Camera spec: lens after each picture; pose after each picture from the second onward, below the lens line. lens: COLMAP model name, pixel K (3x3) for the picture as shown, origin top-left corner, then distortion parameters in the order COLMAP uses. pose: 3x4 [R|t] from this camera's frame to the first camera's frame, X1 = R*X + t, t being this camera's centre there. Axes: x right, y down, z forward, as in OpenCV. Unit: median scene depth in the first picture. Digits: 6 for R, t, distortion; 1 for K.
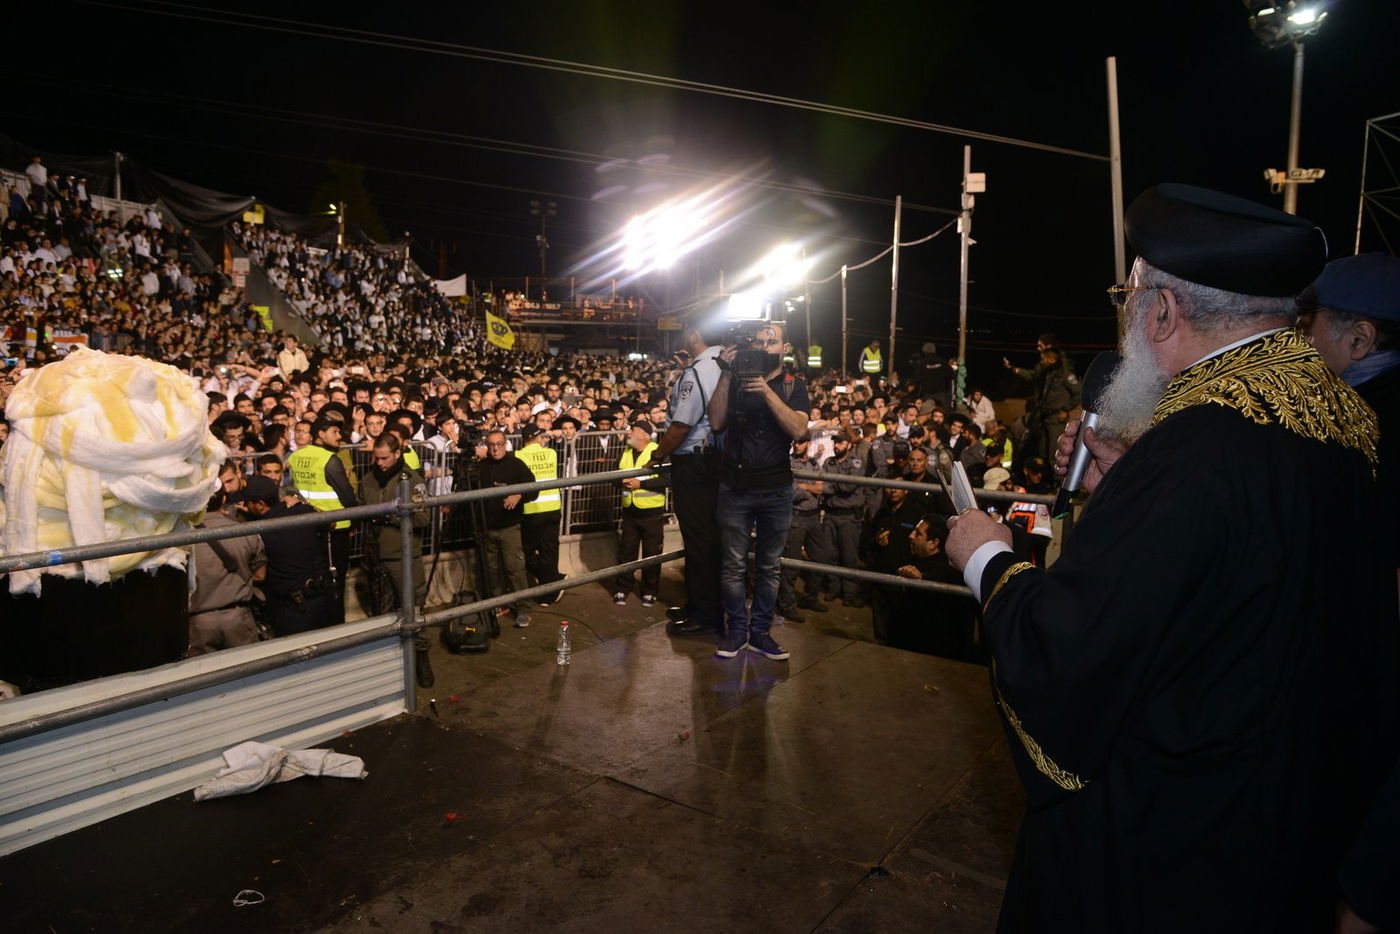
lens RADIAL K [[975.3, 0, 700.0], [0, 975.3, 467.0], [0, 0, 1]] dist [-0.114375, 0.078131]
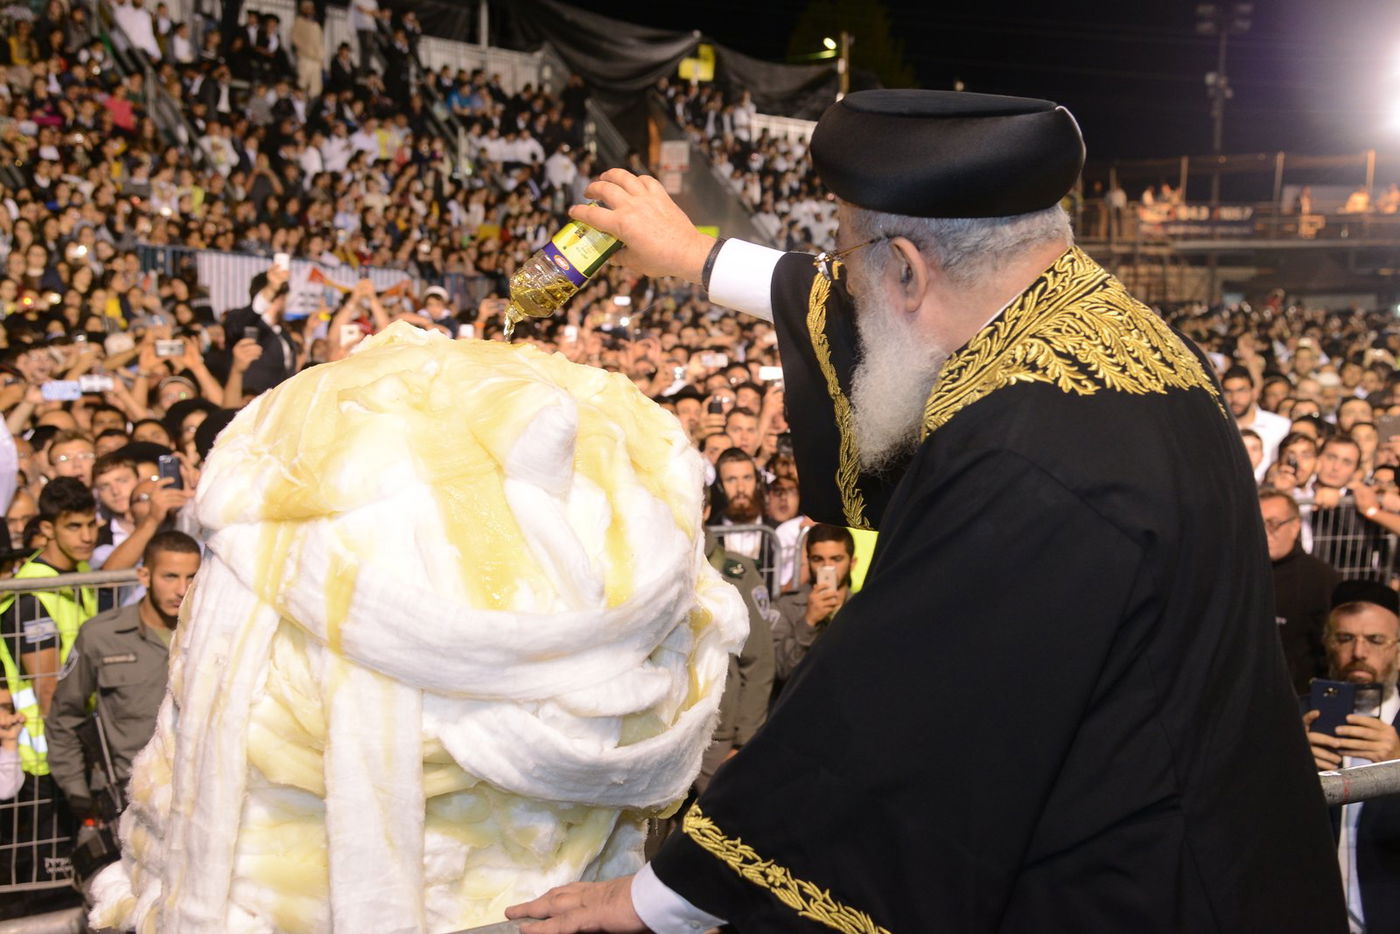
lens RADIAL K [[1737.7, 0, 700.0], [0, 1737.7, 467.0], [0, 0, 1]] dist [0.260072, 0.000899]
pose [[0.911685, 0.031994, -0.409642, -0.273287], [-0.042536, 0.998956, -0.016648, -0.065838], [0.408682, 0.032602, 0.912095, 0.437733]]
